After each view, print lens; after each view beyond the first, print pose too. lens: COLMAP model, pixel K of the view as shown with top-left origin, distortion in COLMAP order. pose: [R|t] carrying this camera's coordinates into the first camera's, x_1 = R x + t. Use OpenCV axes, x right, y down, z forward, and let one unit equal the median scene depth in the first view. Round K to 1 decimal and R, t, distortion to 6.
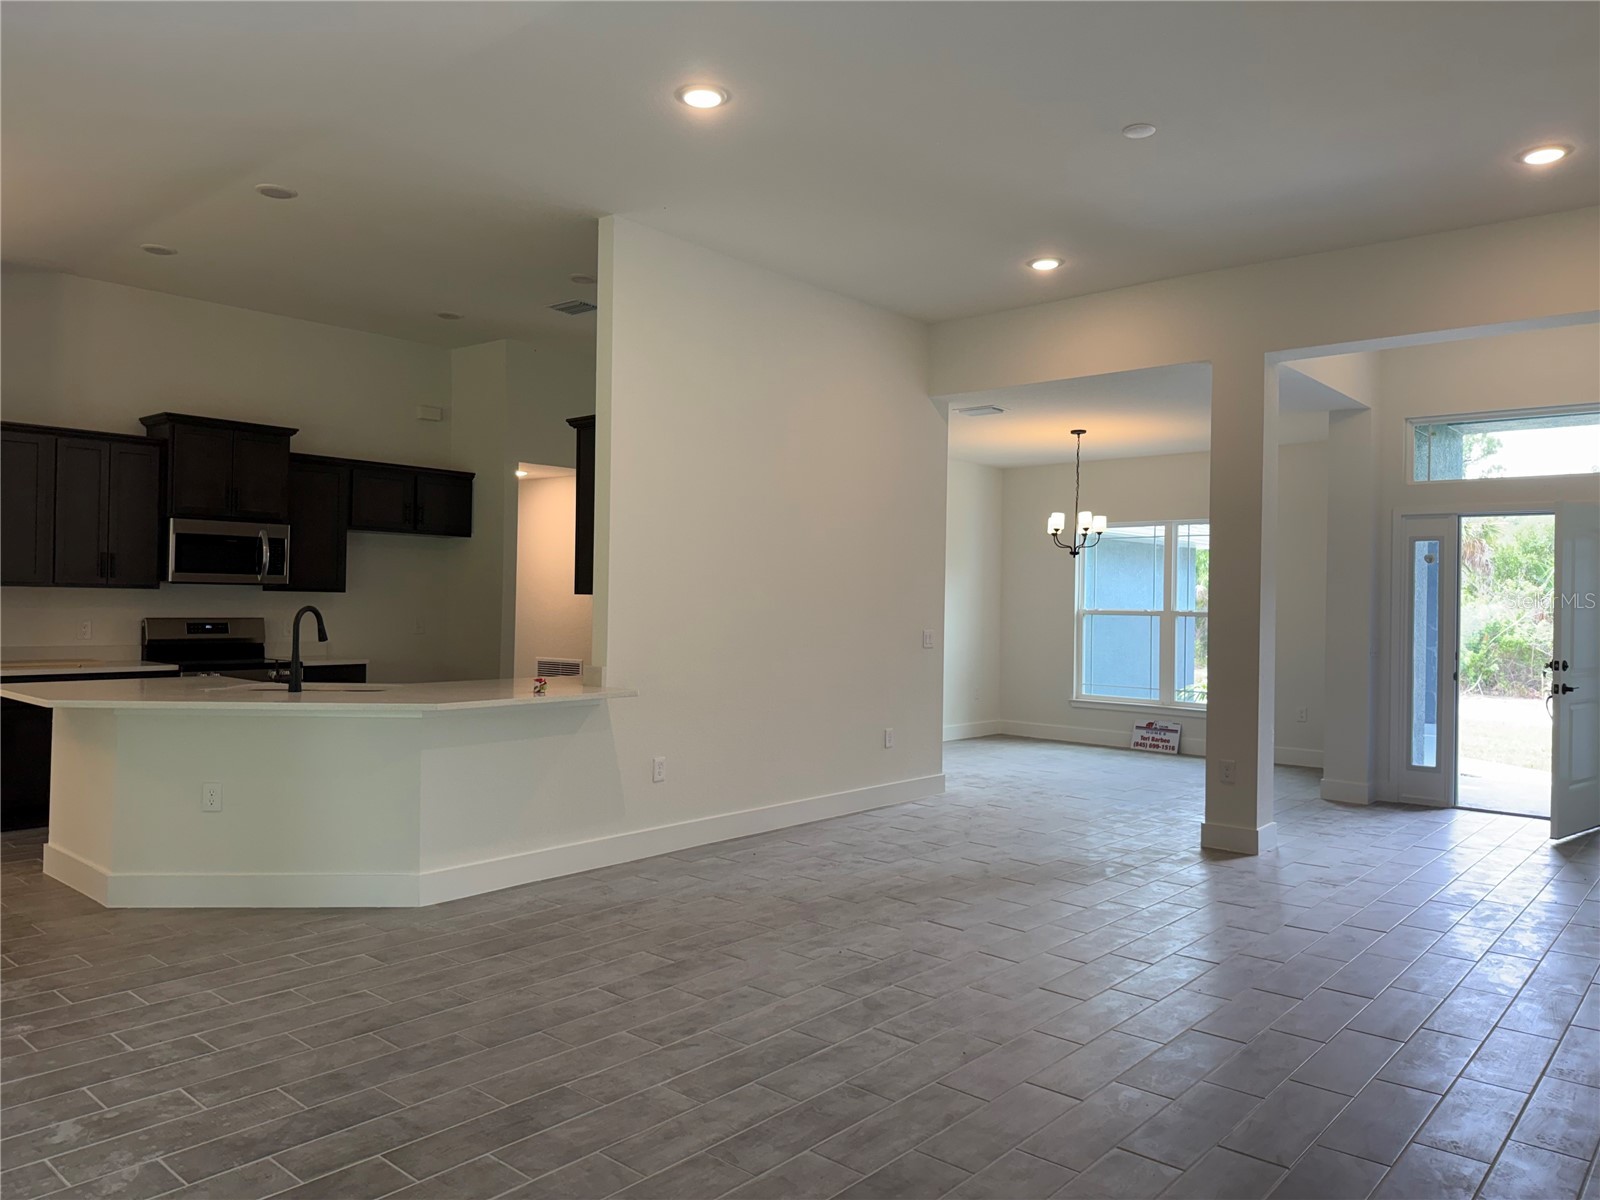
lens RADIAL K [[1132.9, 0, 800.0], [0, 1132.9, 600.0], [0, 0, 1]] dist [0.097285, -0.136950]
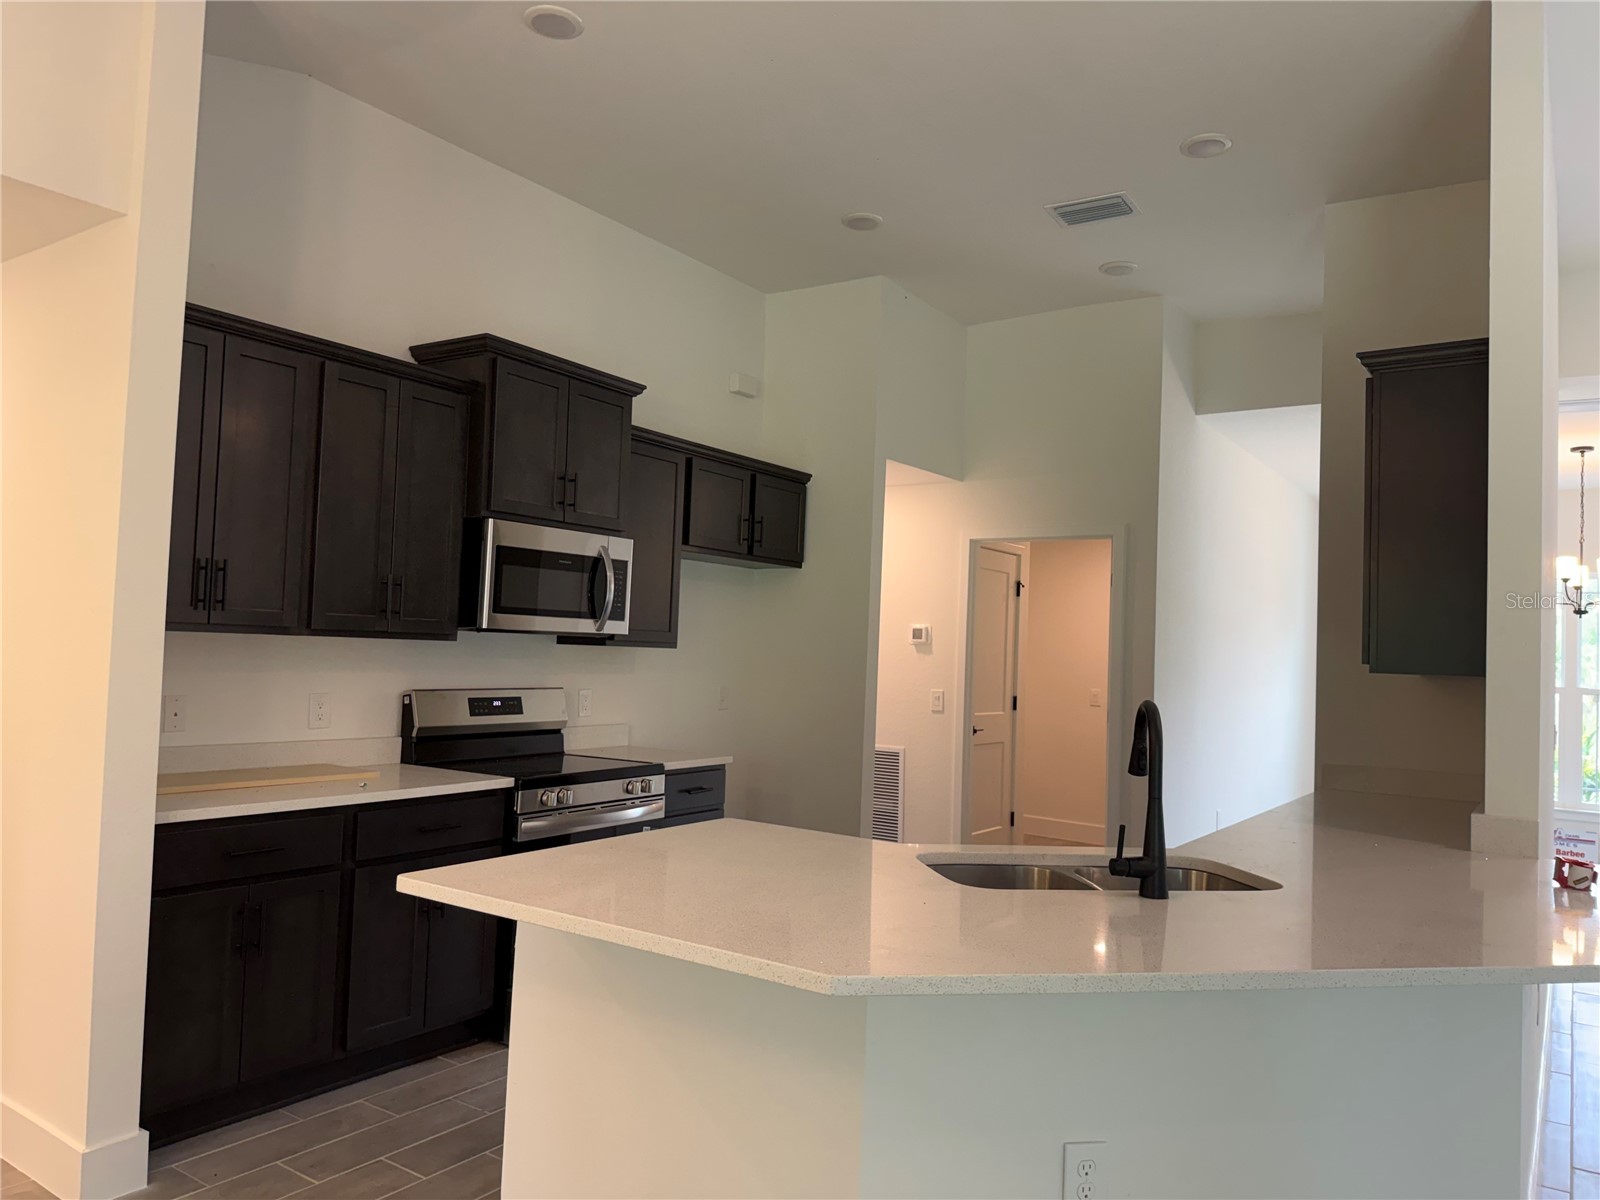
lens RADIAL K [[1132.9, 0, 800.0], [0, 1132.9, 600.0], [0, 0, 1]] dist [0.097285, -0.136950]
pose [[0.993344, 0.025046, 0.112426, -0.420271], [-0.020396, 0.998896, -0.042323, -0.008704], [-0.113362, 0.039748, 0.992758, 0.385301]]
